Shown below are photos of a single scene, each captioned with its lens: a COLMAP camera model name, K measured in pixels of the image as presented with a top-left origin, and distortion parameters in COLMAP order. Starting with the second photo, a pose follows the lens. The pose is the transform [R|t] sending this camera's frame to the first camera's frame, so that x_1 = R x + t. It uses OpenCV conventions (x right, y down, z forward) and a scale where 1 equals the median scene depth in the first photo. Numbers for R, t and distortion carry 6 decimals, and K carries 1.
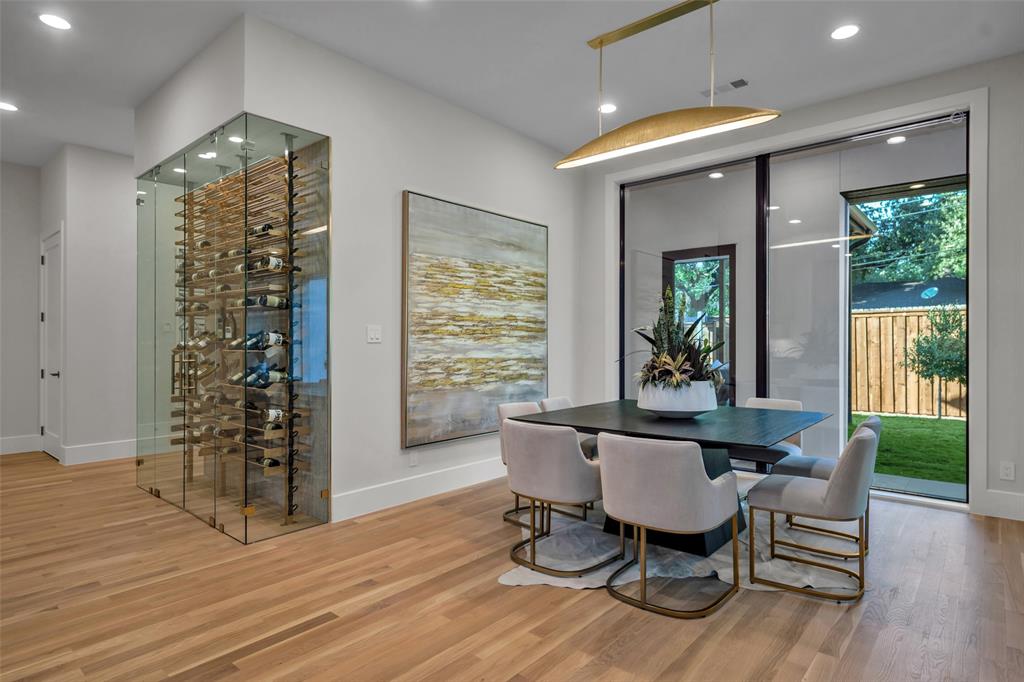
lens RADIAL K [[556.9, 0, 517.3], [0, 556.9, 342.1], [0, 0, 1]] dist [-0.011795, -0.000731]
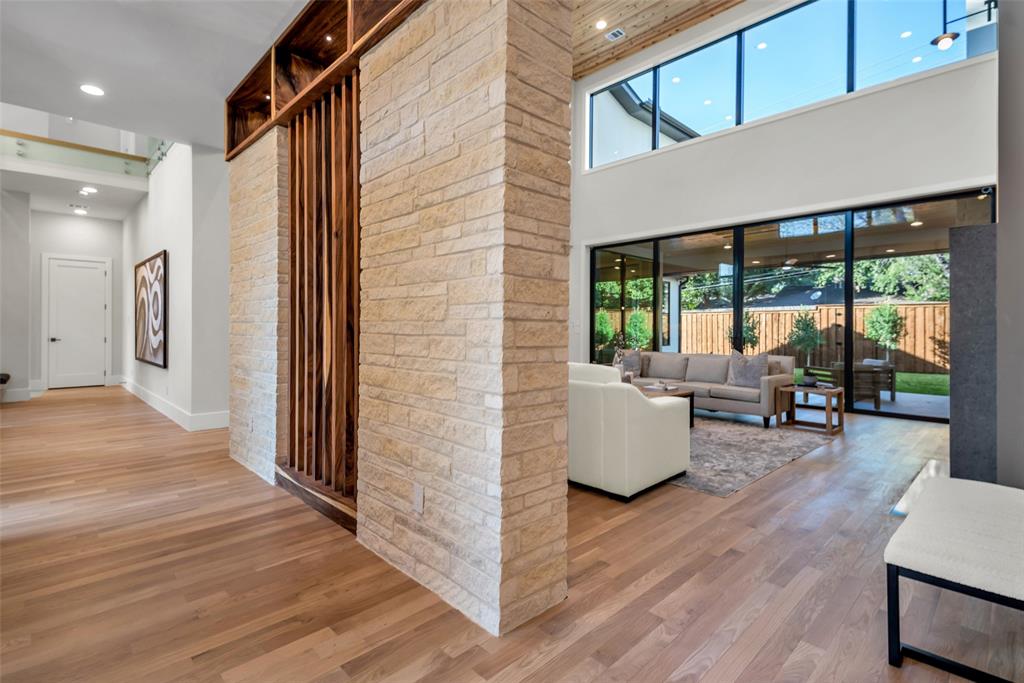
lens RADIAL K [[466.9, 0, 511.0], [0, 466.9, 330.3], [0, 0, 1]] dist [-0.003830, -0.000529]
pose [[0.992100, 0.007612, -0.125221, 0.282982], [-0.006703, 0.999948, 0.007676, 0.003242], [0.125273, -0.006776, 0.992099, -1.939646]]
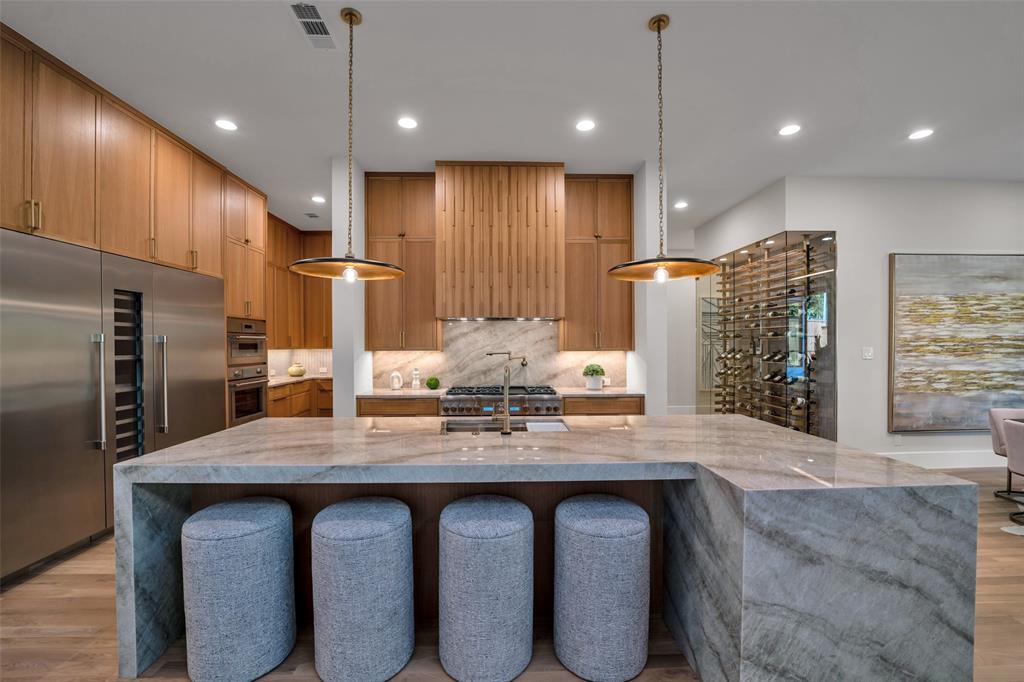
lens RADIAL K [[422.3, 0, 512.2], [0, 422.3, 346.5], [0, 0, 1]] dist [-0.010579, -0.001629]
pose [[0.676993, 0.001637, -0.735987, -0.063214], [0.006639, 0.999943, 0.008330, -0.042142], [0.735959, -0.010525, 0.676944, -0.413378]]
